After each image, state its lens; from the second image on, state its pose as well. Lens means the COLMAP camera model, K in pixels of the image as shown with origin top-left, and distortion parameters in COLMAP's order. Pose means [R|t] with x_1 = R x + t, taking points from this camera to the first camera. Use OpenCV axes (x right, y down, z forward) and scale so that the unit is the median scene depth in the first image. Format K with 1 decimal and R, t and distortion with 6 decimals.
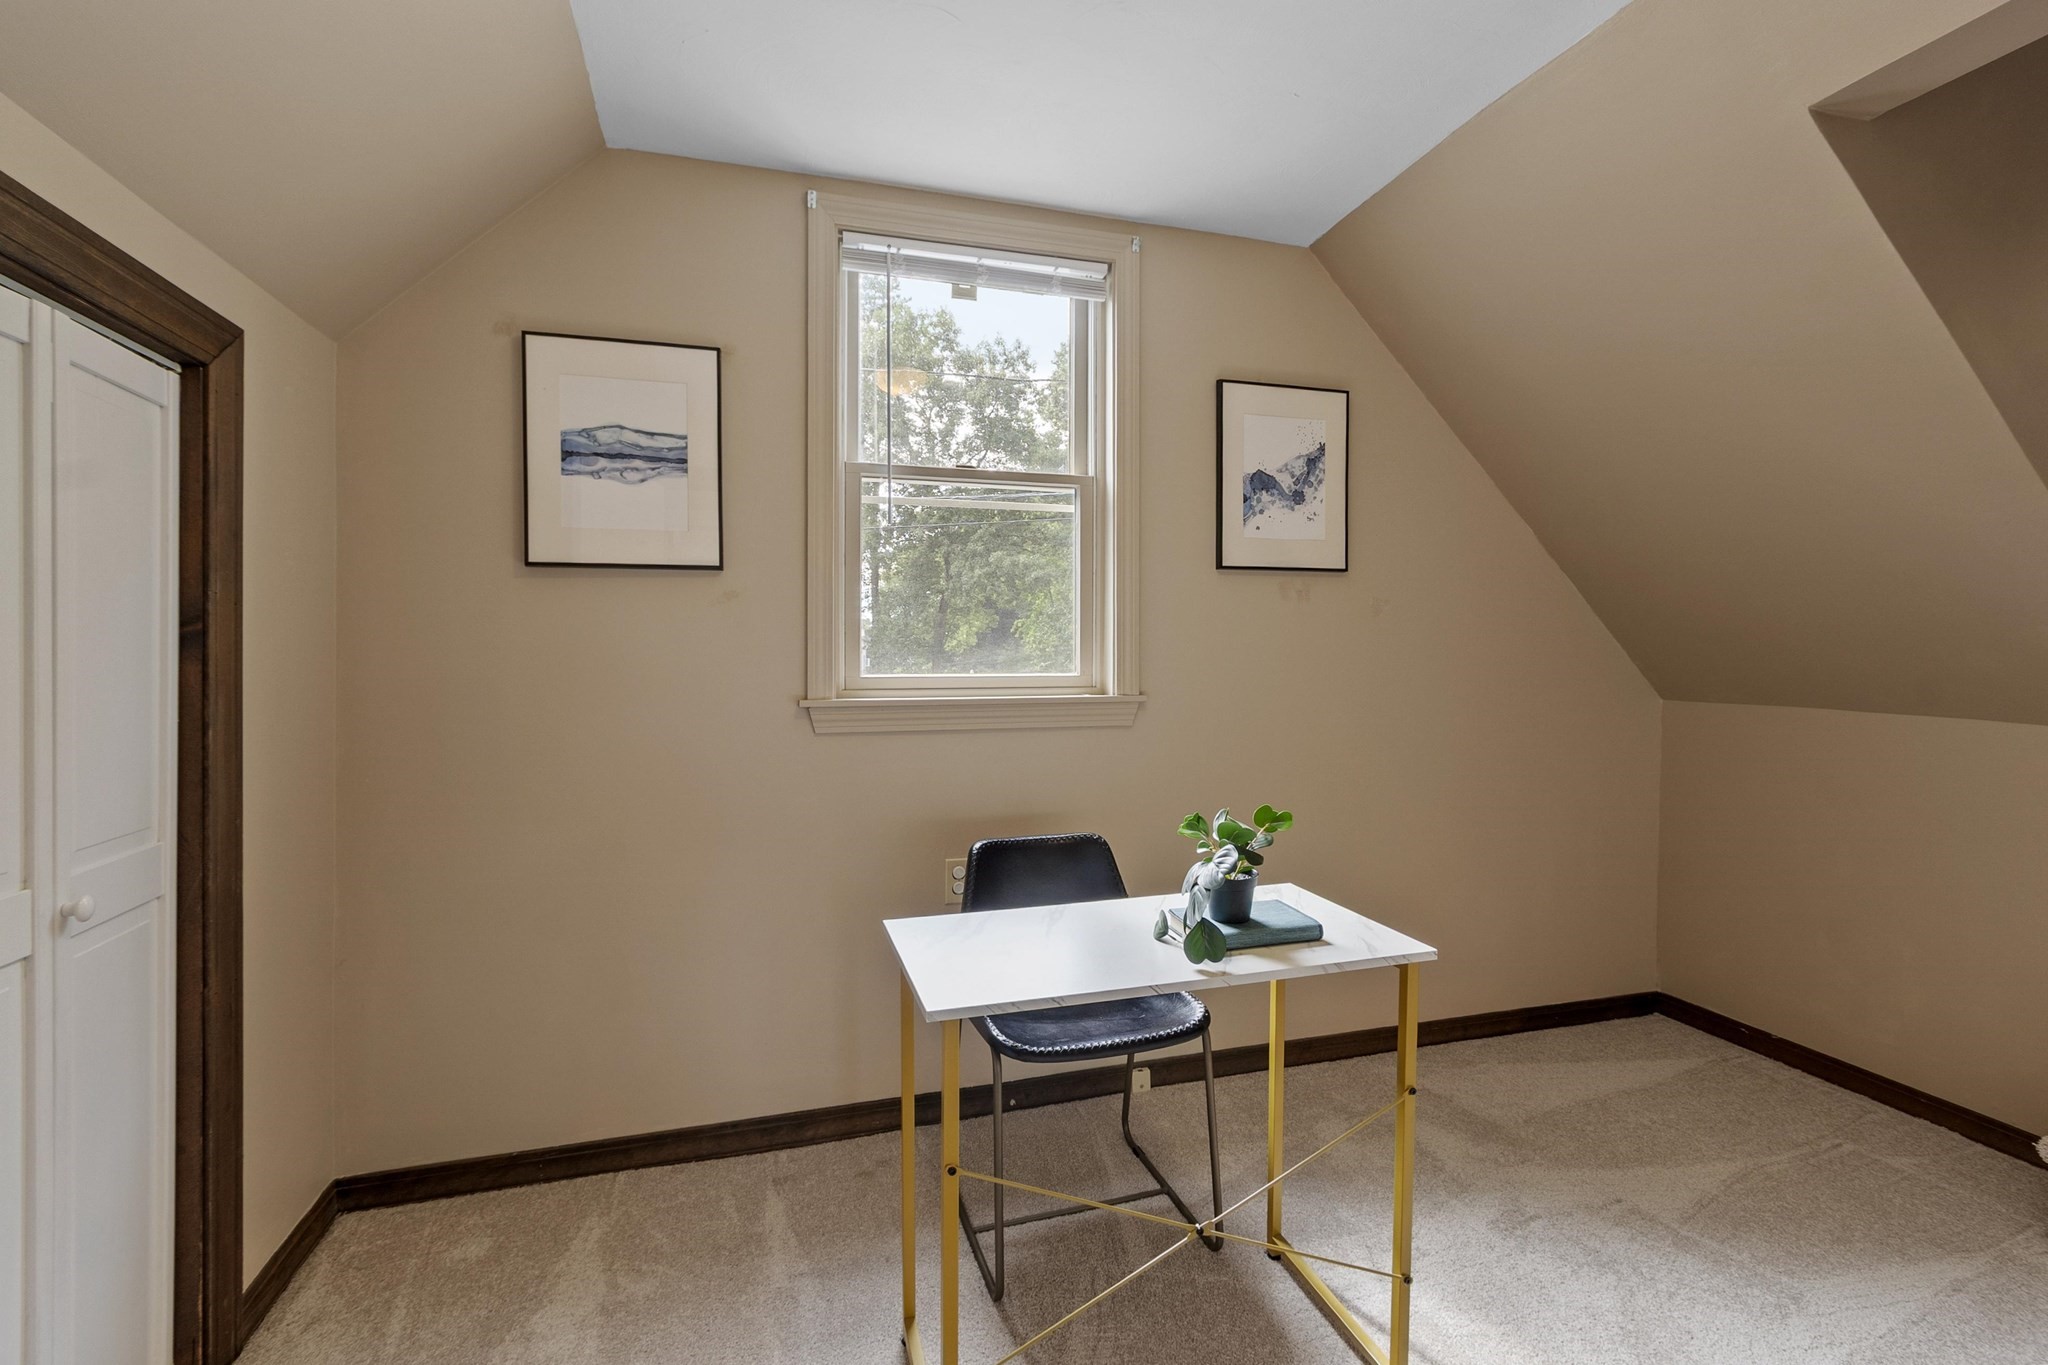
lens RADIAL K [[894.5, 0, 1008.1], [0, 894.5, 666.1], [0, 0, 1]] dist [0.001851, -0.000794]
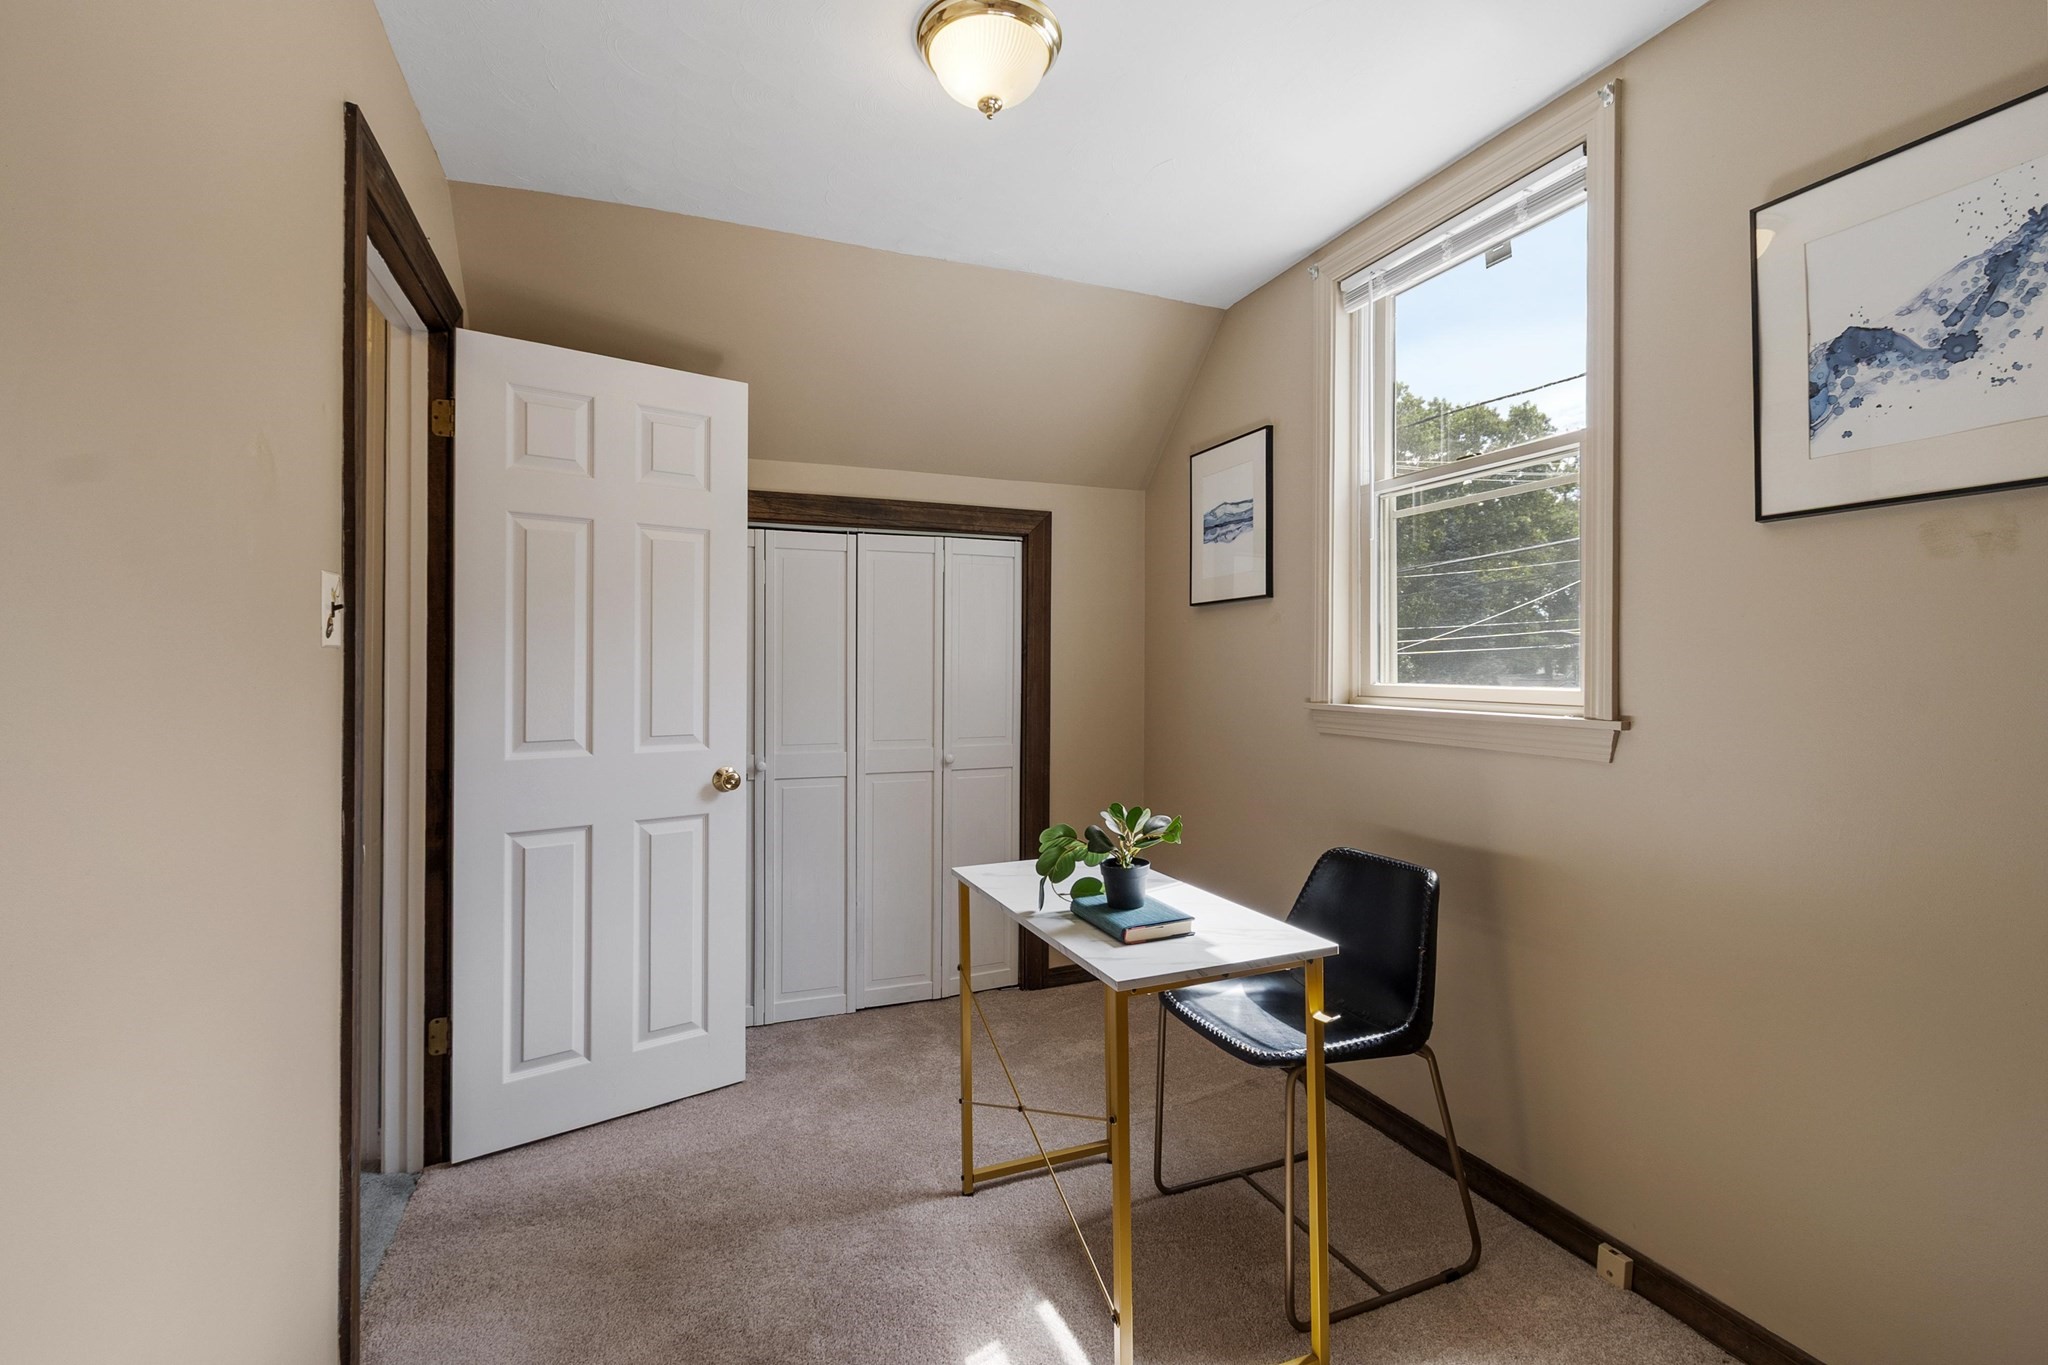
lens RADIAL K [[894.5, 0, 1027.7], [0, 894.5, 664.1], [0, 0, 1]] dist [0.001851, -0.000794]
pose [[0.108868, 0.000809, -0.994056, 0.801099], [-0.010621, 0.999944, -0.000350, -0.007688], [0.993999, 0.010596, 0.108871, 0.457657]]
